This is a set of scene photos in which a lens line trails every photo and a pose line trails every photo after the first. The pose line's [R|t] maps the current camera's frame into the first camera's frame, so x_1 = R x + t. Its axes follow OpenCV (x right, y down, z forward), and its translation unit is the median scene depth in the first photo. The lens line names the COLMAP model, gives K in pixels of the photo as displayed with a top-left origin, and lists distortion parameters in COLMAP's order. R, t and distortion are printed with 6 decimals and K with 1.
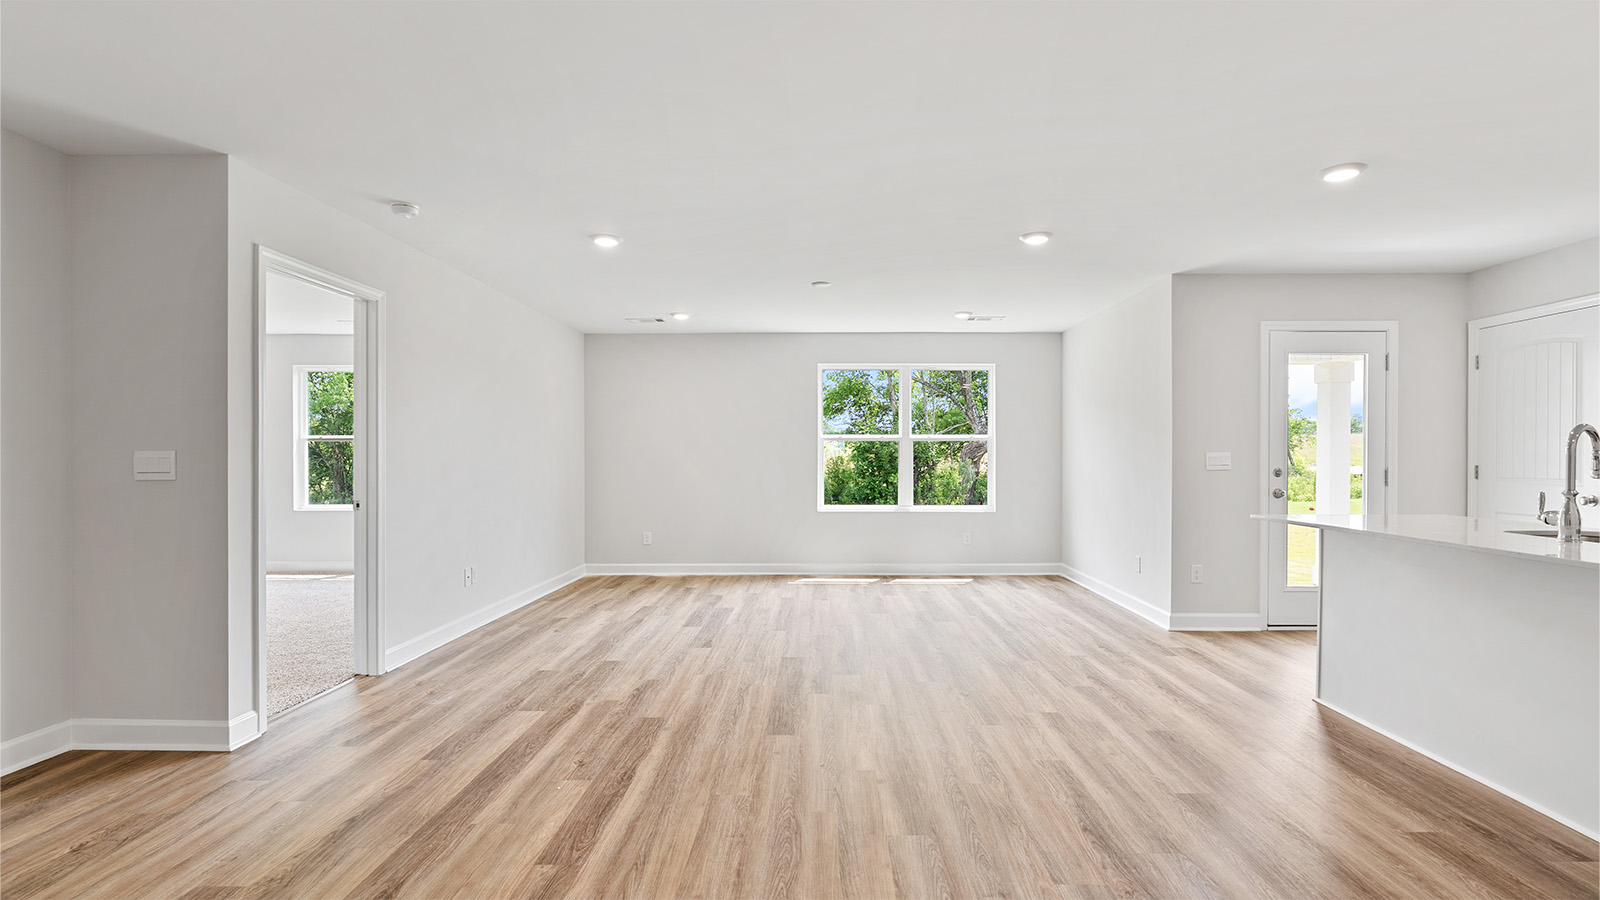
lens RADIAL K [[740.5, 0, 816.9], [0, 740.5, 464.1], [0, 0, 1]] dist [-0.008499, 0.001002]
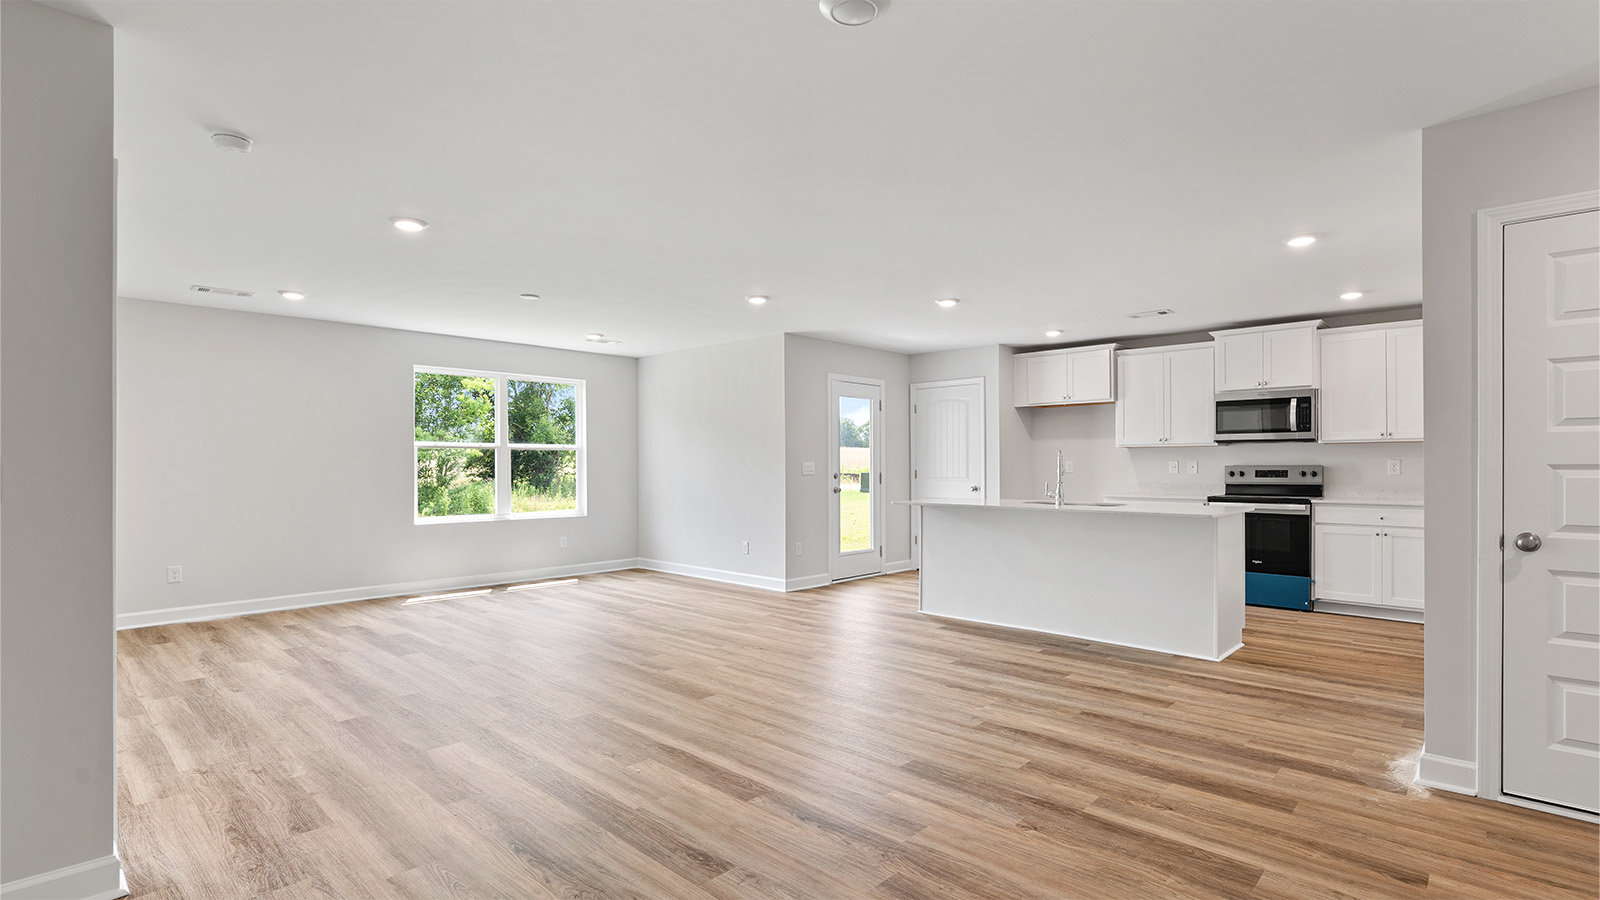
lens RADIAL K [[740.5, 0, 791.6], [0, 740.5, 458.2], [0, 0, 1]] dist [-0.008499, 0.001002]
pose [[0.687738, 0.006312, 0.725932, -0.586084], [0.008604, 0.999821, -0.016845, 0.000349], [-0.725908, 0.017831, 0.687560, 0.049046]]
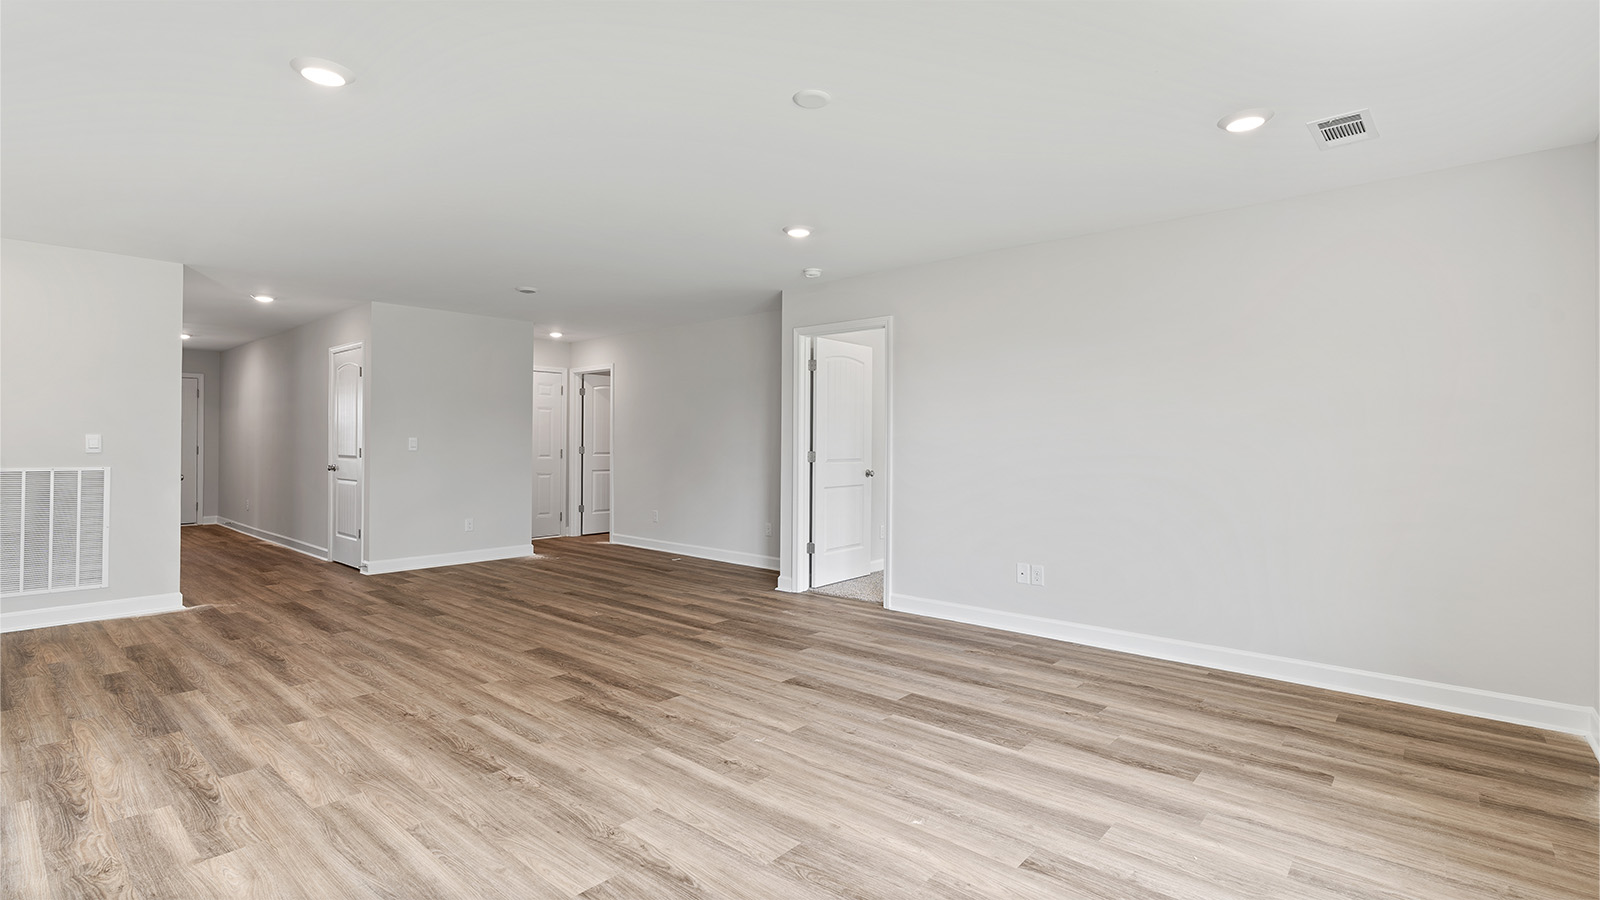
lens RADIAL K [[740.5, 0, 803.8], [0, 740.5, 440.7], [0, 0, 1]] dist [-0.008499, 0.001002]
pose [[-0.645668, -0.005159, -0.763601, 0.467820], [-0.011646, 0.999927, 0.003092, -0.015363], [0.763530, 0.010889, -0.645681, 1.586473]]
